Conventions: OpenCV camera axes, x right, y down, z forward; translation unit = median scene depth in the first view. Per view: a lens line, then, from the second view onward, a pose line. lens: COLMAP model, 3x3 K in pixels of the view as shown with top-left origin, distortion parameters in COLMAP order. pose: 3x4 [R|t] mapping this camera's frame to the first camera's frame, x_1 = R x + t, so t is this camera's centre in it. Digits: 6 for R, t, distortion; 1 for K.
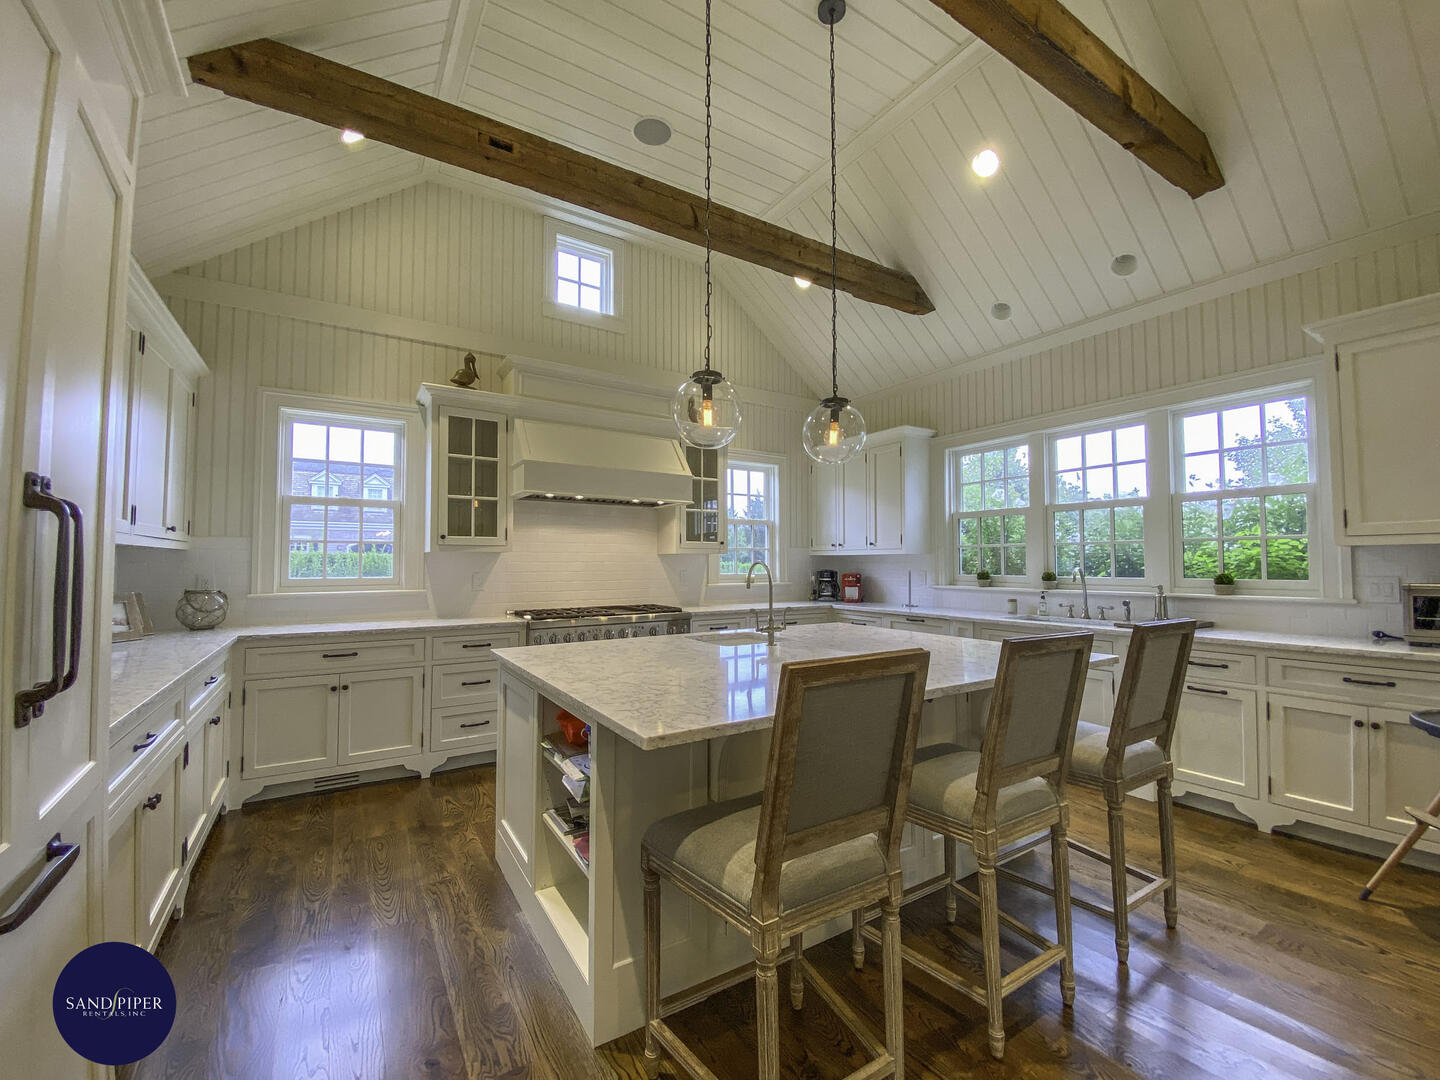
lens RADIAL K [[587.4, 0, 720.0], [0, 587.4, 540.0], [0, 0, 1]] dist [0.012367, -0.016850]
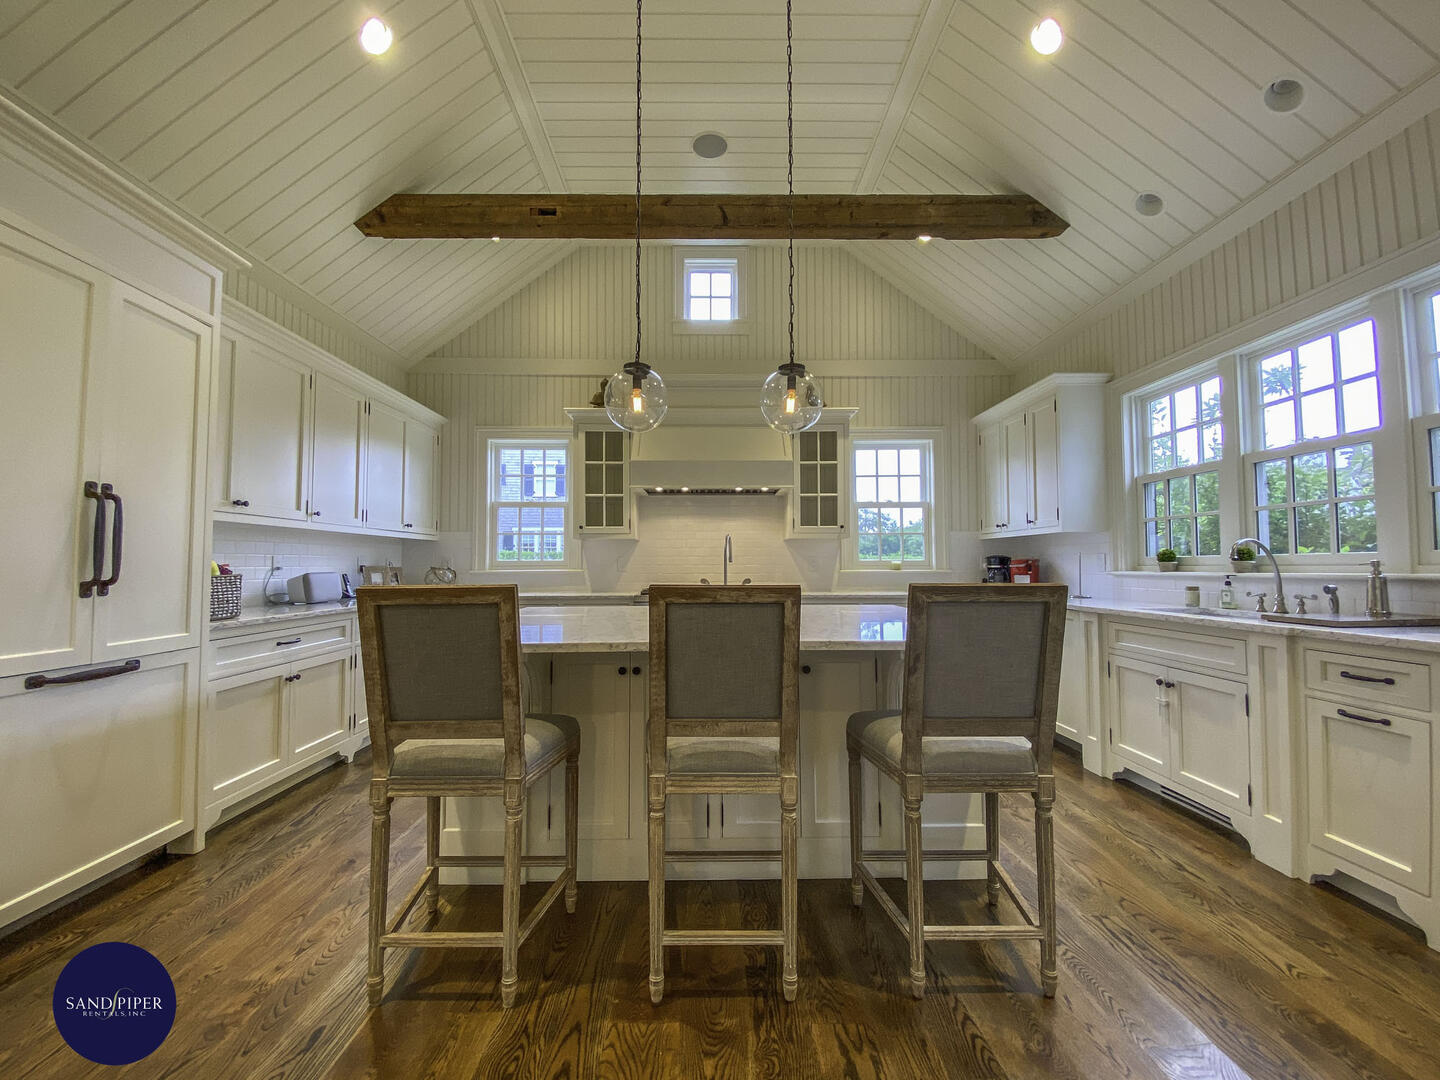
lens RADIAL K [[587.4, 0, 720.0], [0, 587.4, 540.0], [0, 0, 1]] dist [0.012367, -0.016850]
pose [[0.856492, -0.024665, -0.515571, 0.387366], [0.024139, 0.999679, -0.007725, 0.034885], [0.515596, -0.005829, 0.856812, 0.068080]]
